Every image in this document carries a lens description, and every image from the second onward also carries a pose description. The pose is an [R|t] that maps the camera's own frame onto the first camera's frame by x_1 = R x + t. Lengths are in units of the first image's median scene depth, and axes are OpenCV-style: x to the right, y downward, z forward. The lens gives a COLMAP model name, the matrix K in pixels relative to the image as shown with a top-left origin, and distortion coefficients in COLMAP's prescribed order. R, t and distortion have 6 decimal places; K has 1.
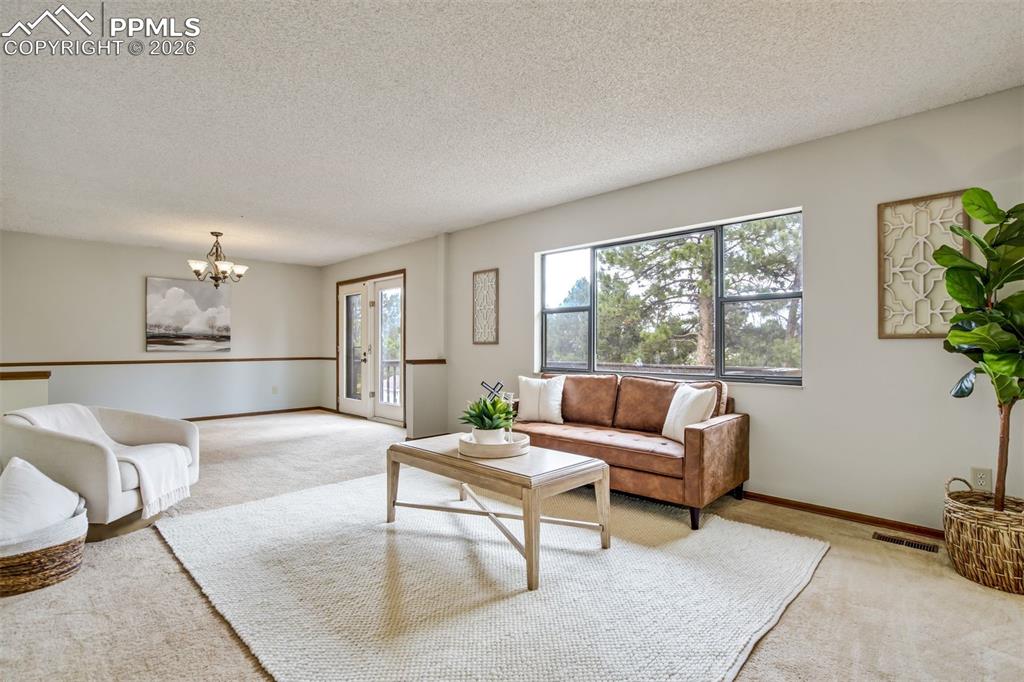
lens RADIAL K [[471.2, 0, 531.1], [0, 471.2, 345.4], [0, 0, 1]] dist [-0.013147, 0.001068]
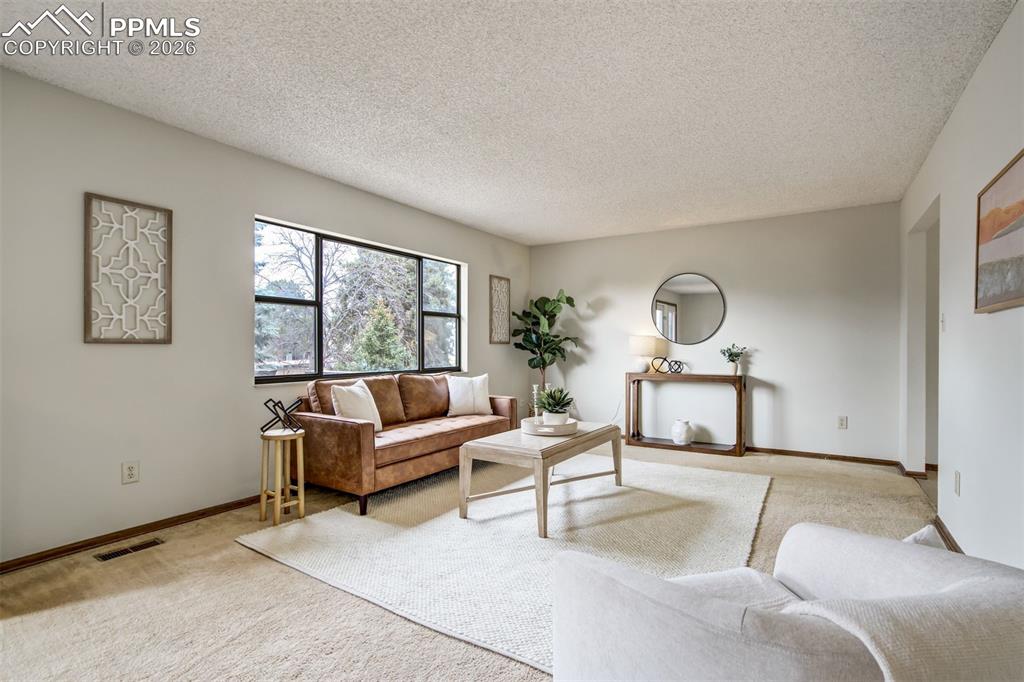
lens RADIAL K [[488.9, 0, 520.6], [0, 488.9, 330.5], [0, 0, 1]] dist [-0.012195, 0.000848]
pose [[-0.166633, 0.039563, 0.985225, -0.883814], [0.006273, 0.999217, -0.039064, 0.007844], [-0.985999, -0.000329, -0.166751, 0.854181]]
